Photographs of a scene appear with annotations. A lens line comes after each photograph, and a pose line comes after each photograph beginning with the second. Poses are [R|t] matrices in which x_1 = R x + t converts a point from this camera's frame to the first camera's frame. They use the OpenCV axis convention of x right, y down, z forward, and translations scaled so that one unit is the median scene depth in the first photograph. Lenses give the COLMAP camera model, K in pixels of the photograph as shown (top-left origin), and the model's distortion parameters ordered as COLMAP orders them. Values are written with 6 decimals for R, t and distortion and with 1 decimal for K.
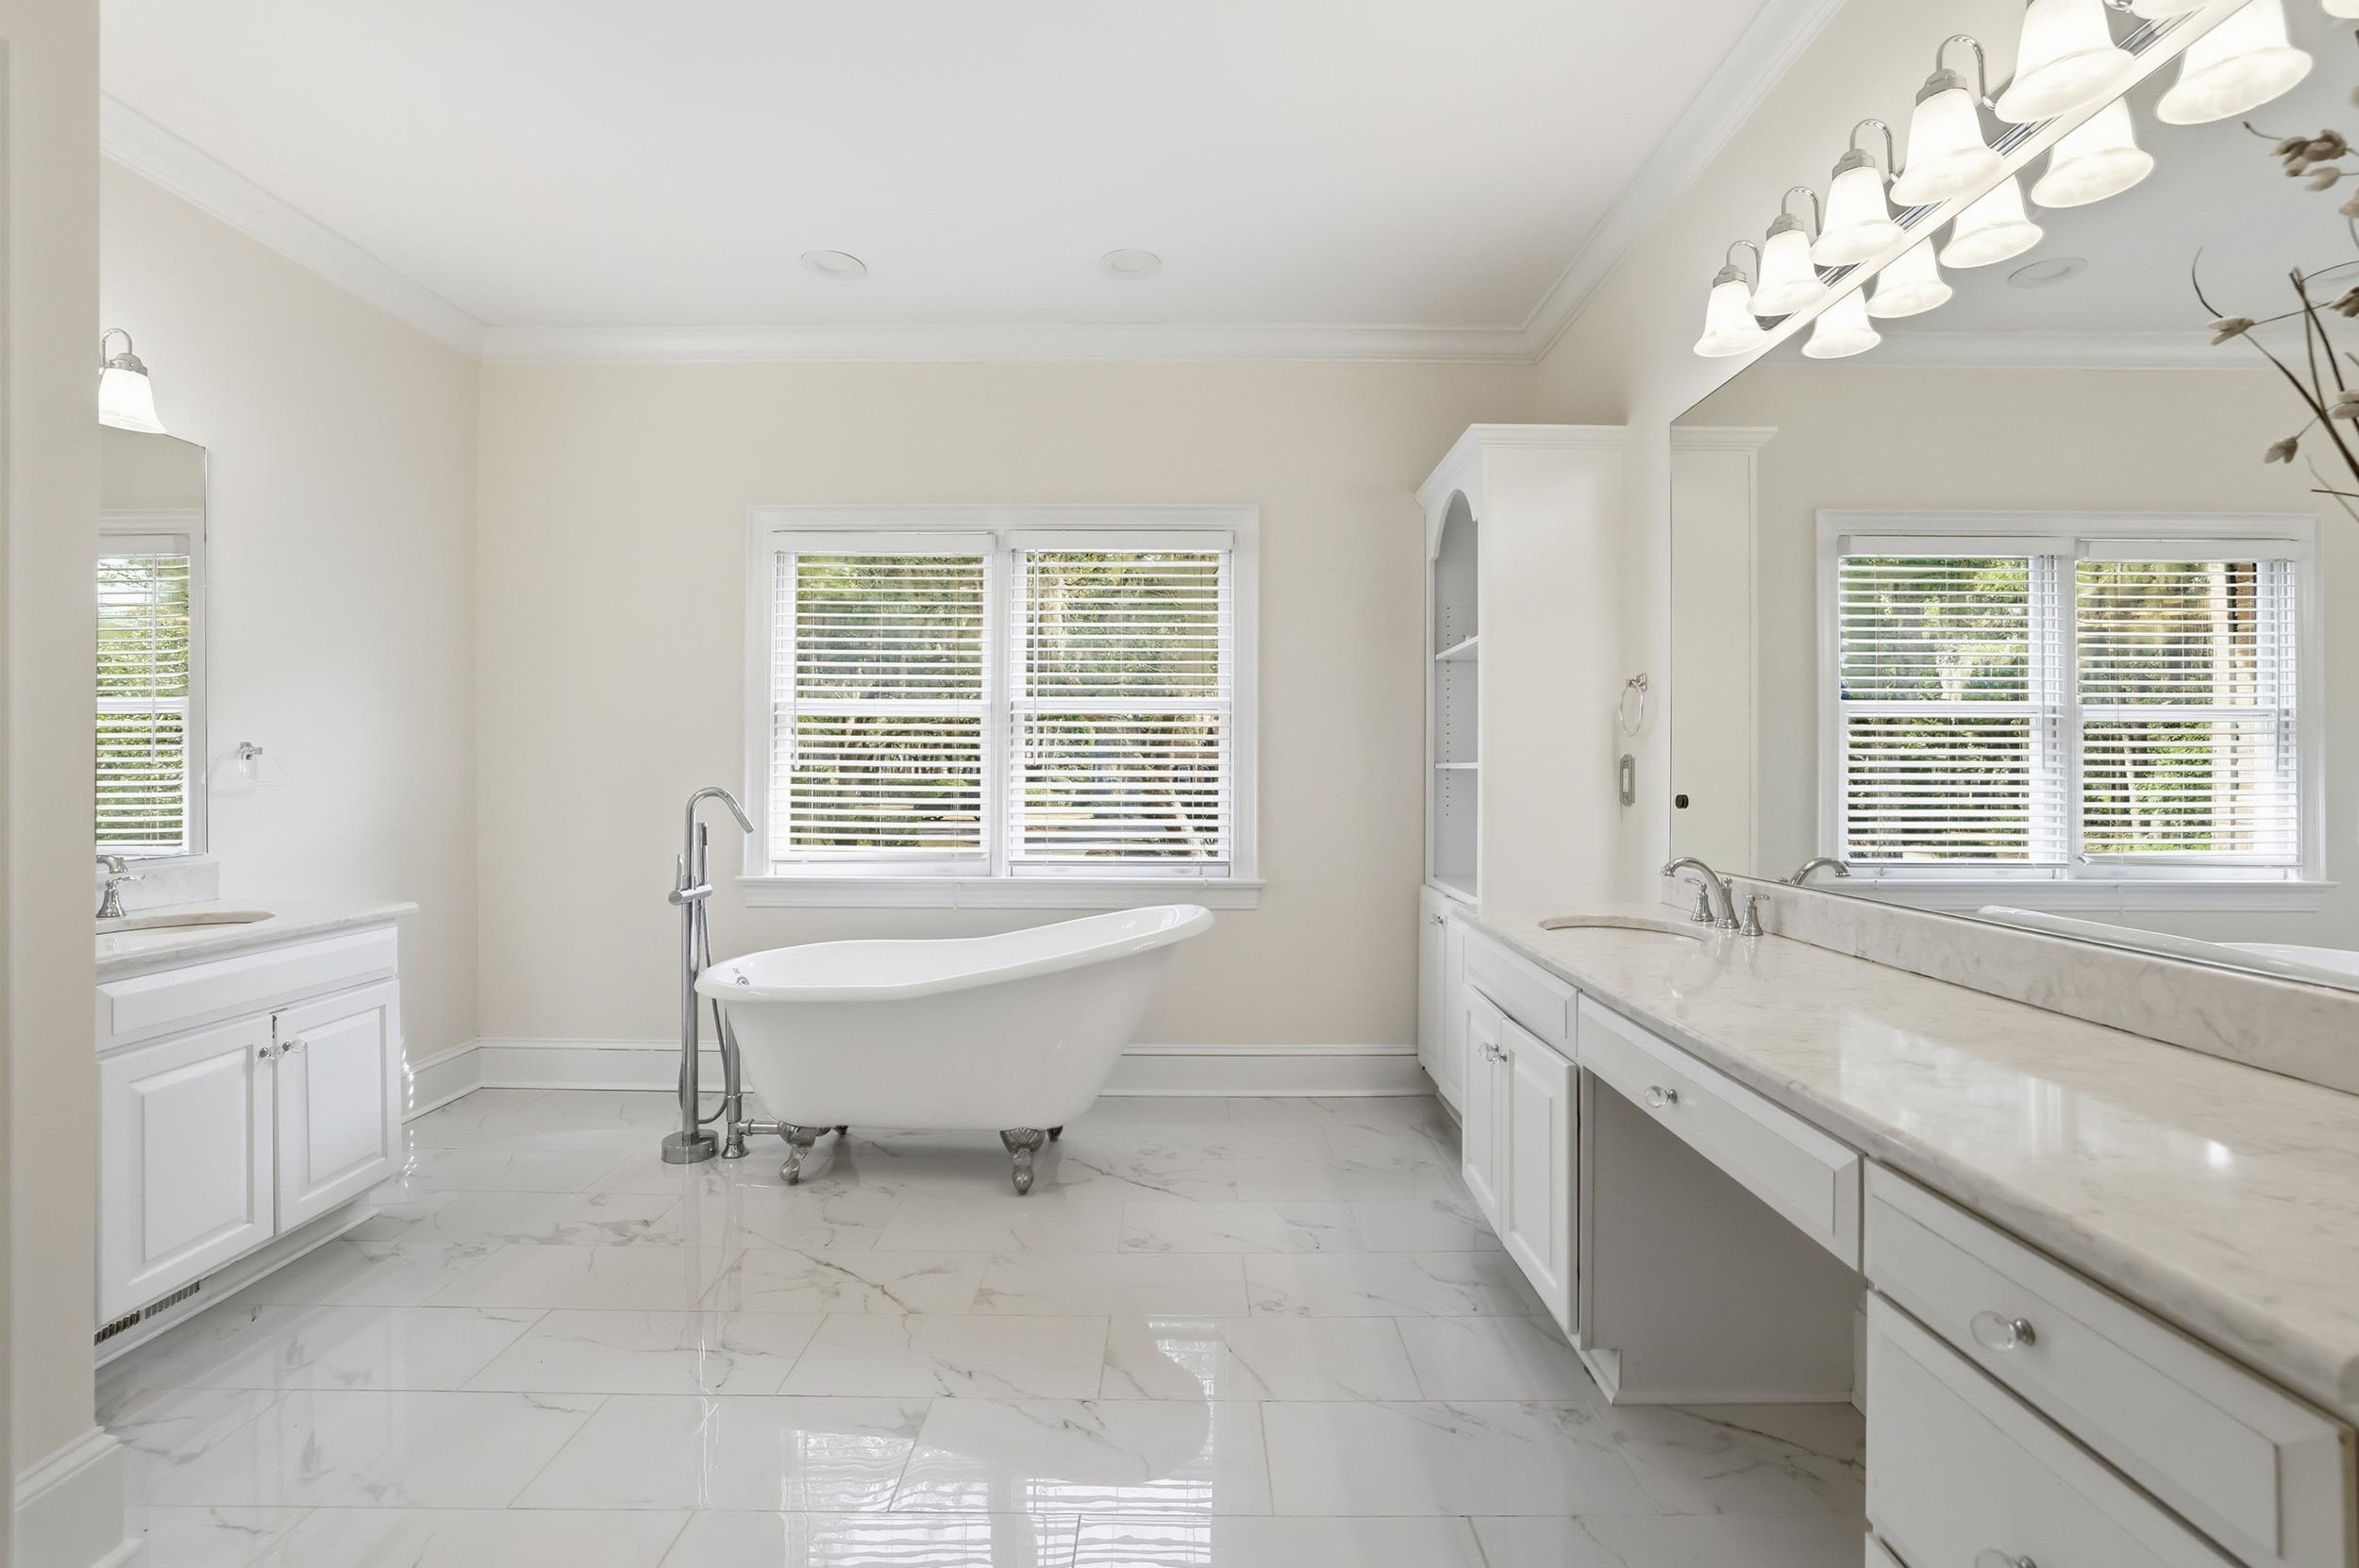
lens RADIAL K [[1028.9, 0, 1172.3], [0, 1028.9, 786.1], [0, 0, 1]] dist [-0.025497, 0.007437]
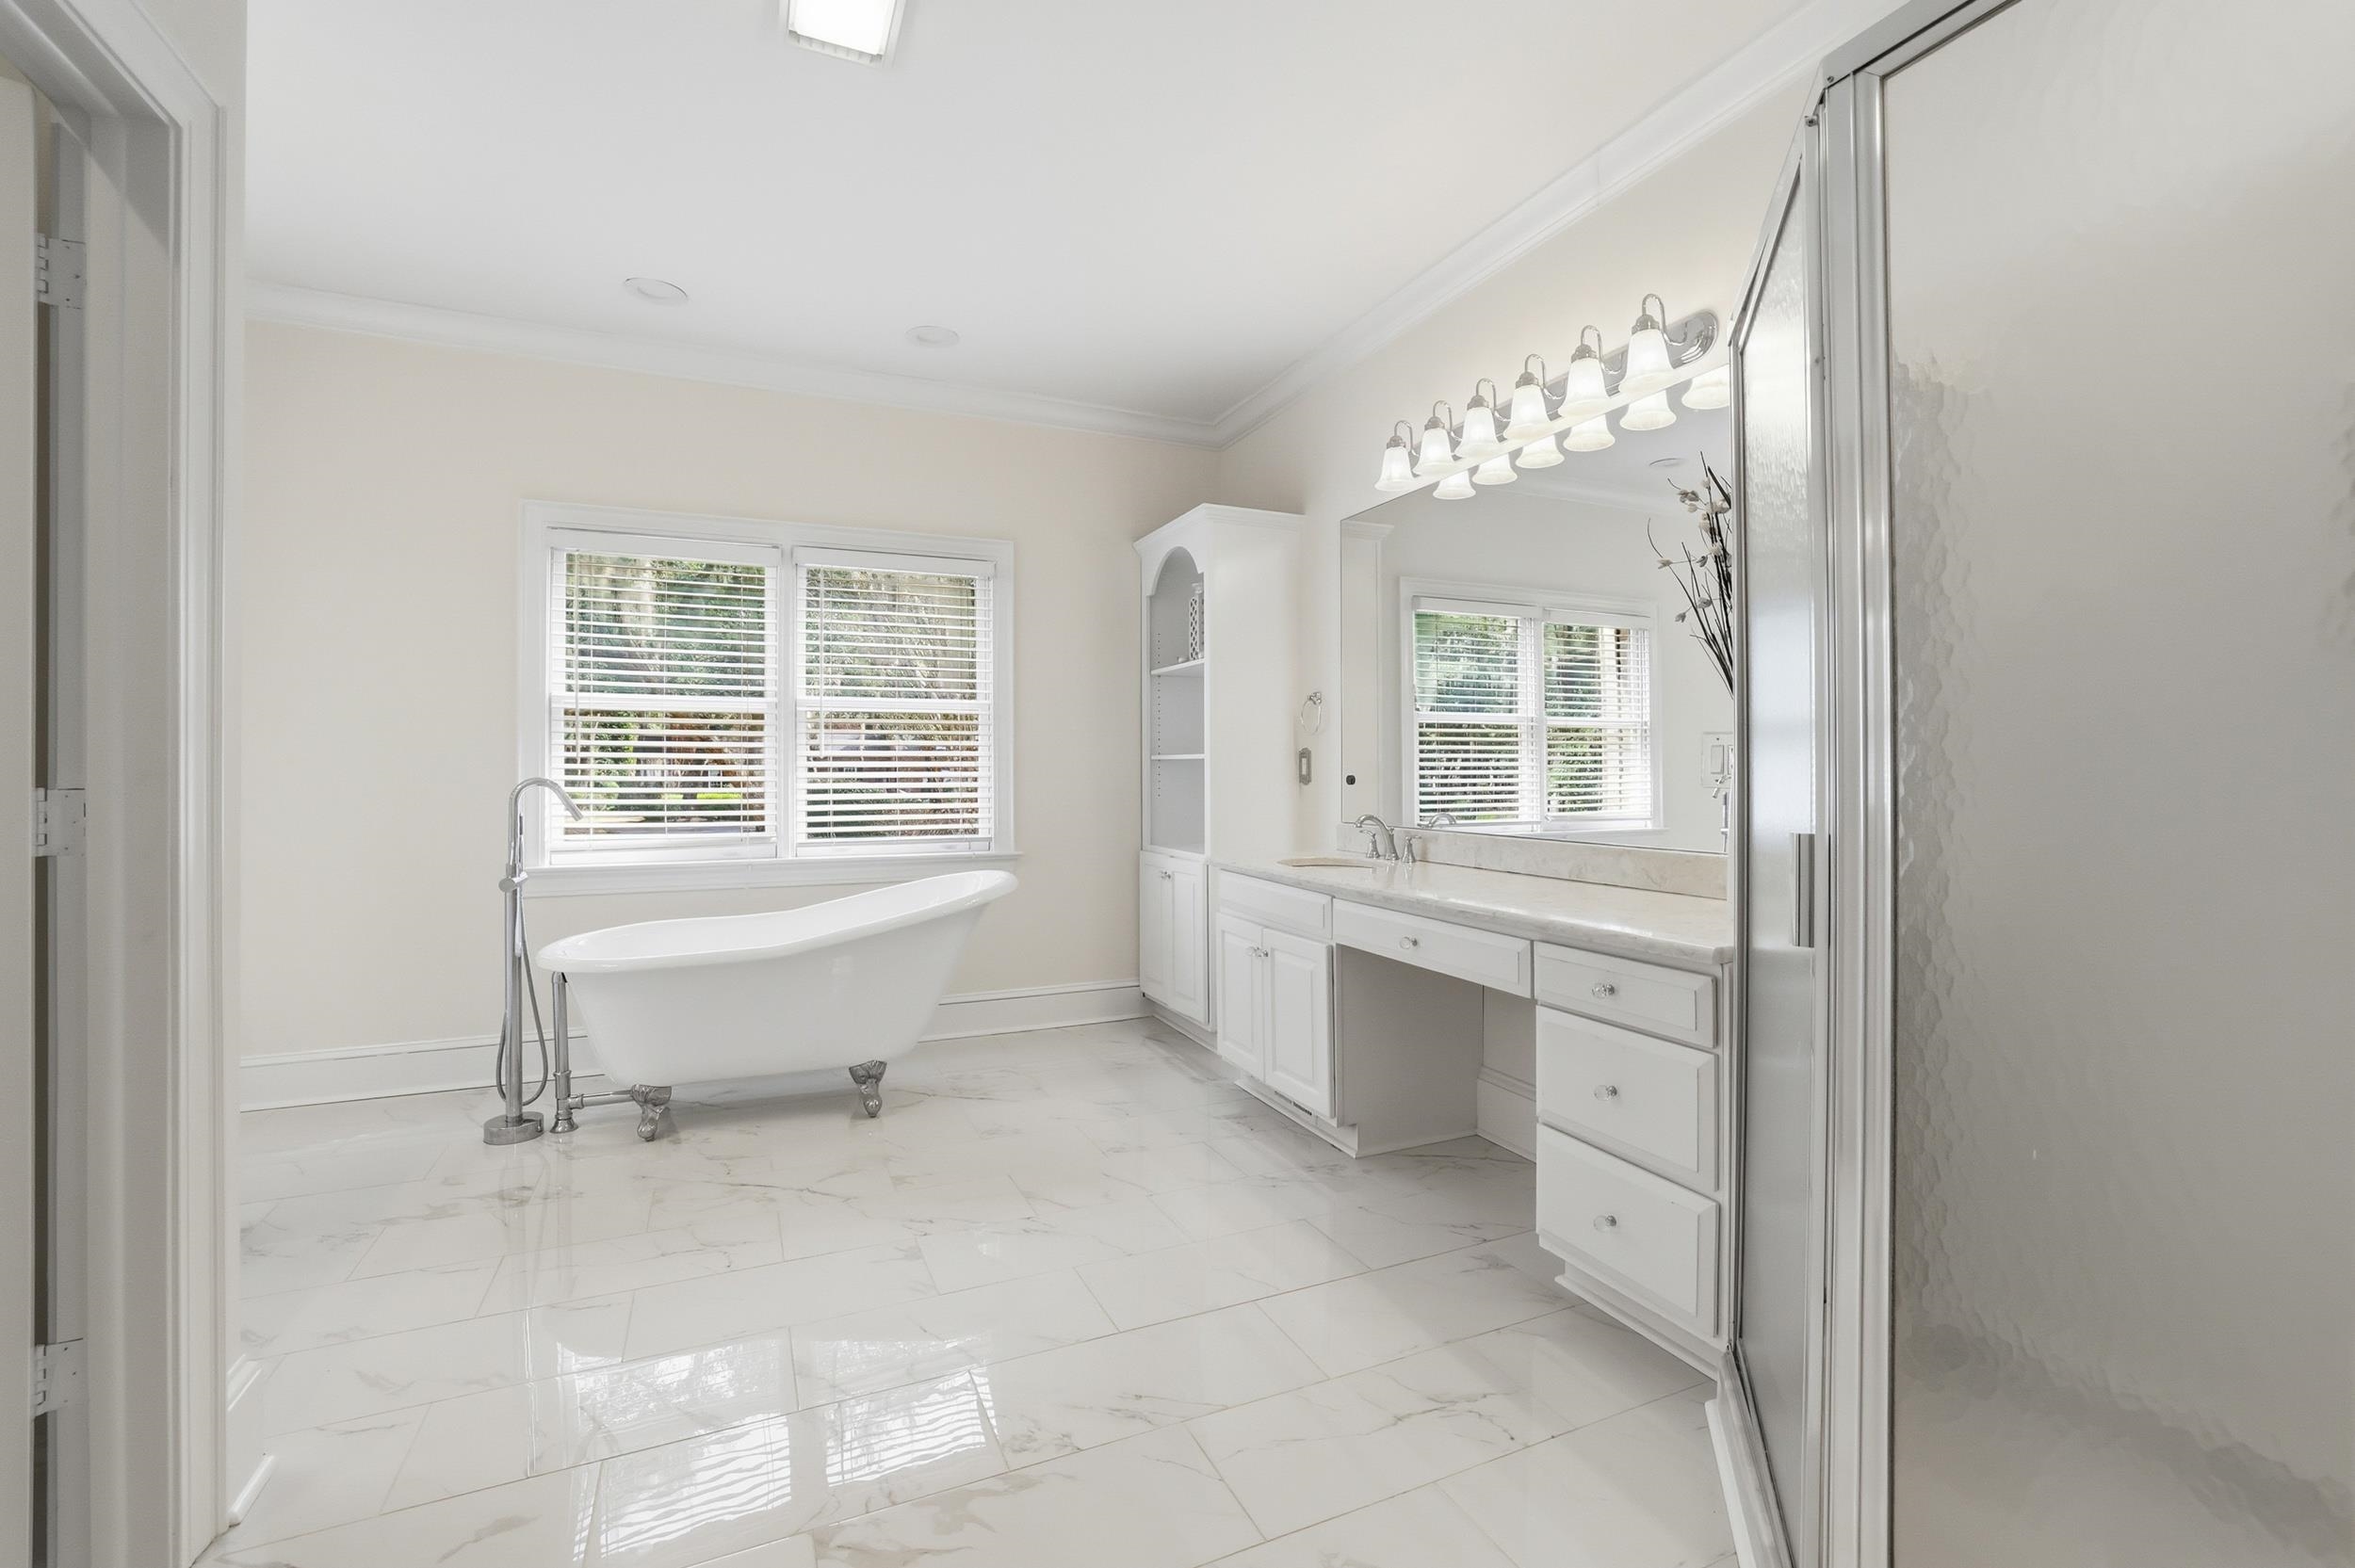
lens RADIAL K [[1027.1, 0, 1169.1], [0, 1027.1, 779.1], [0, 0, 1]] dist [-0.025497, 0.007437]
pose [[0.913419, -0.009615, 0.406906, -0.282622], [0.011108, 0.999937, -0.001307, 0.010837], [-0.406868, 0.005714, 0.913469, -0.202018]]
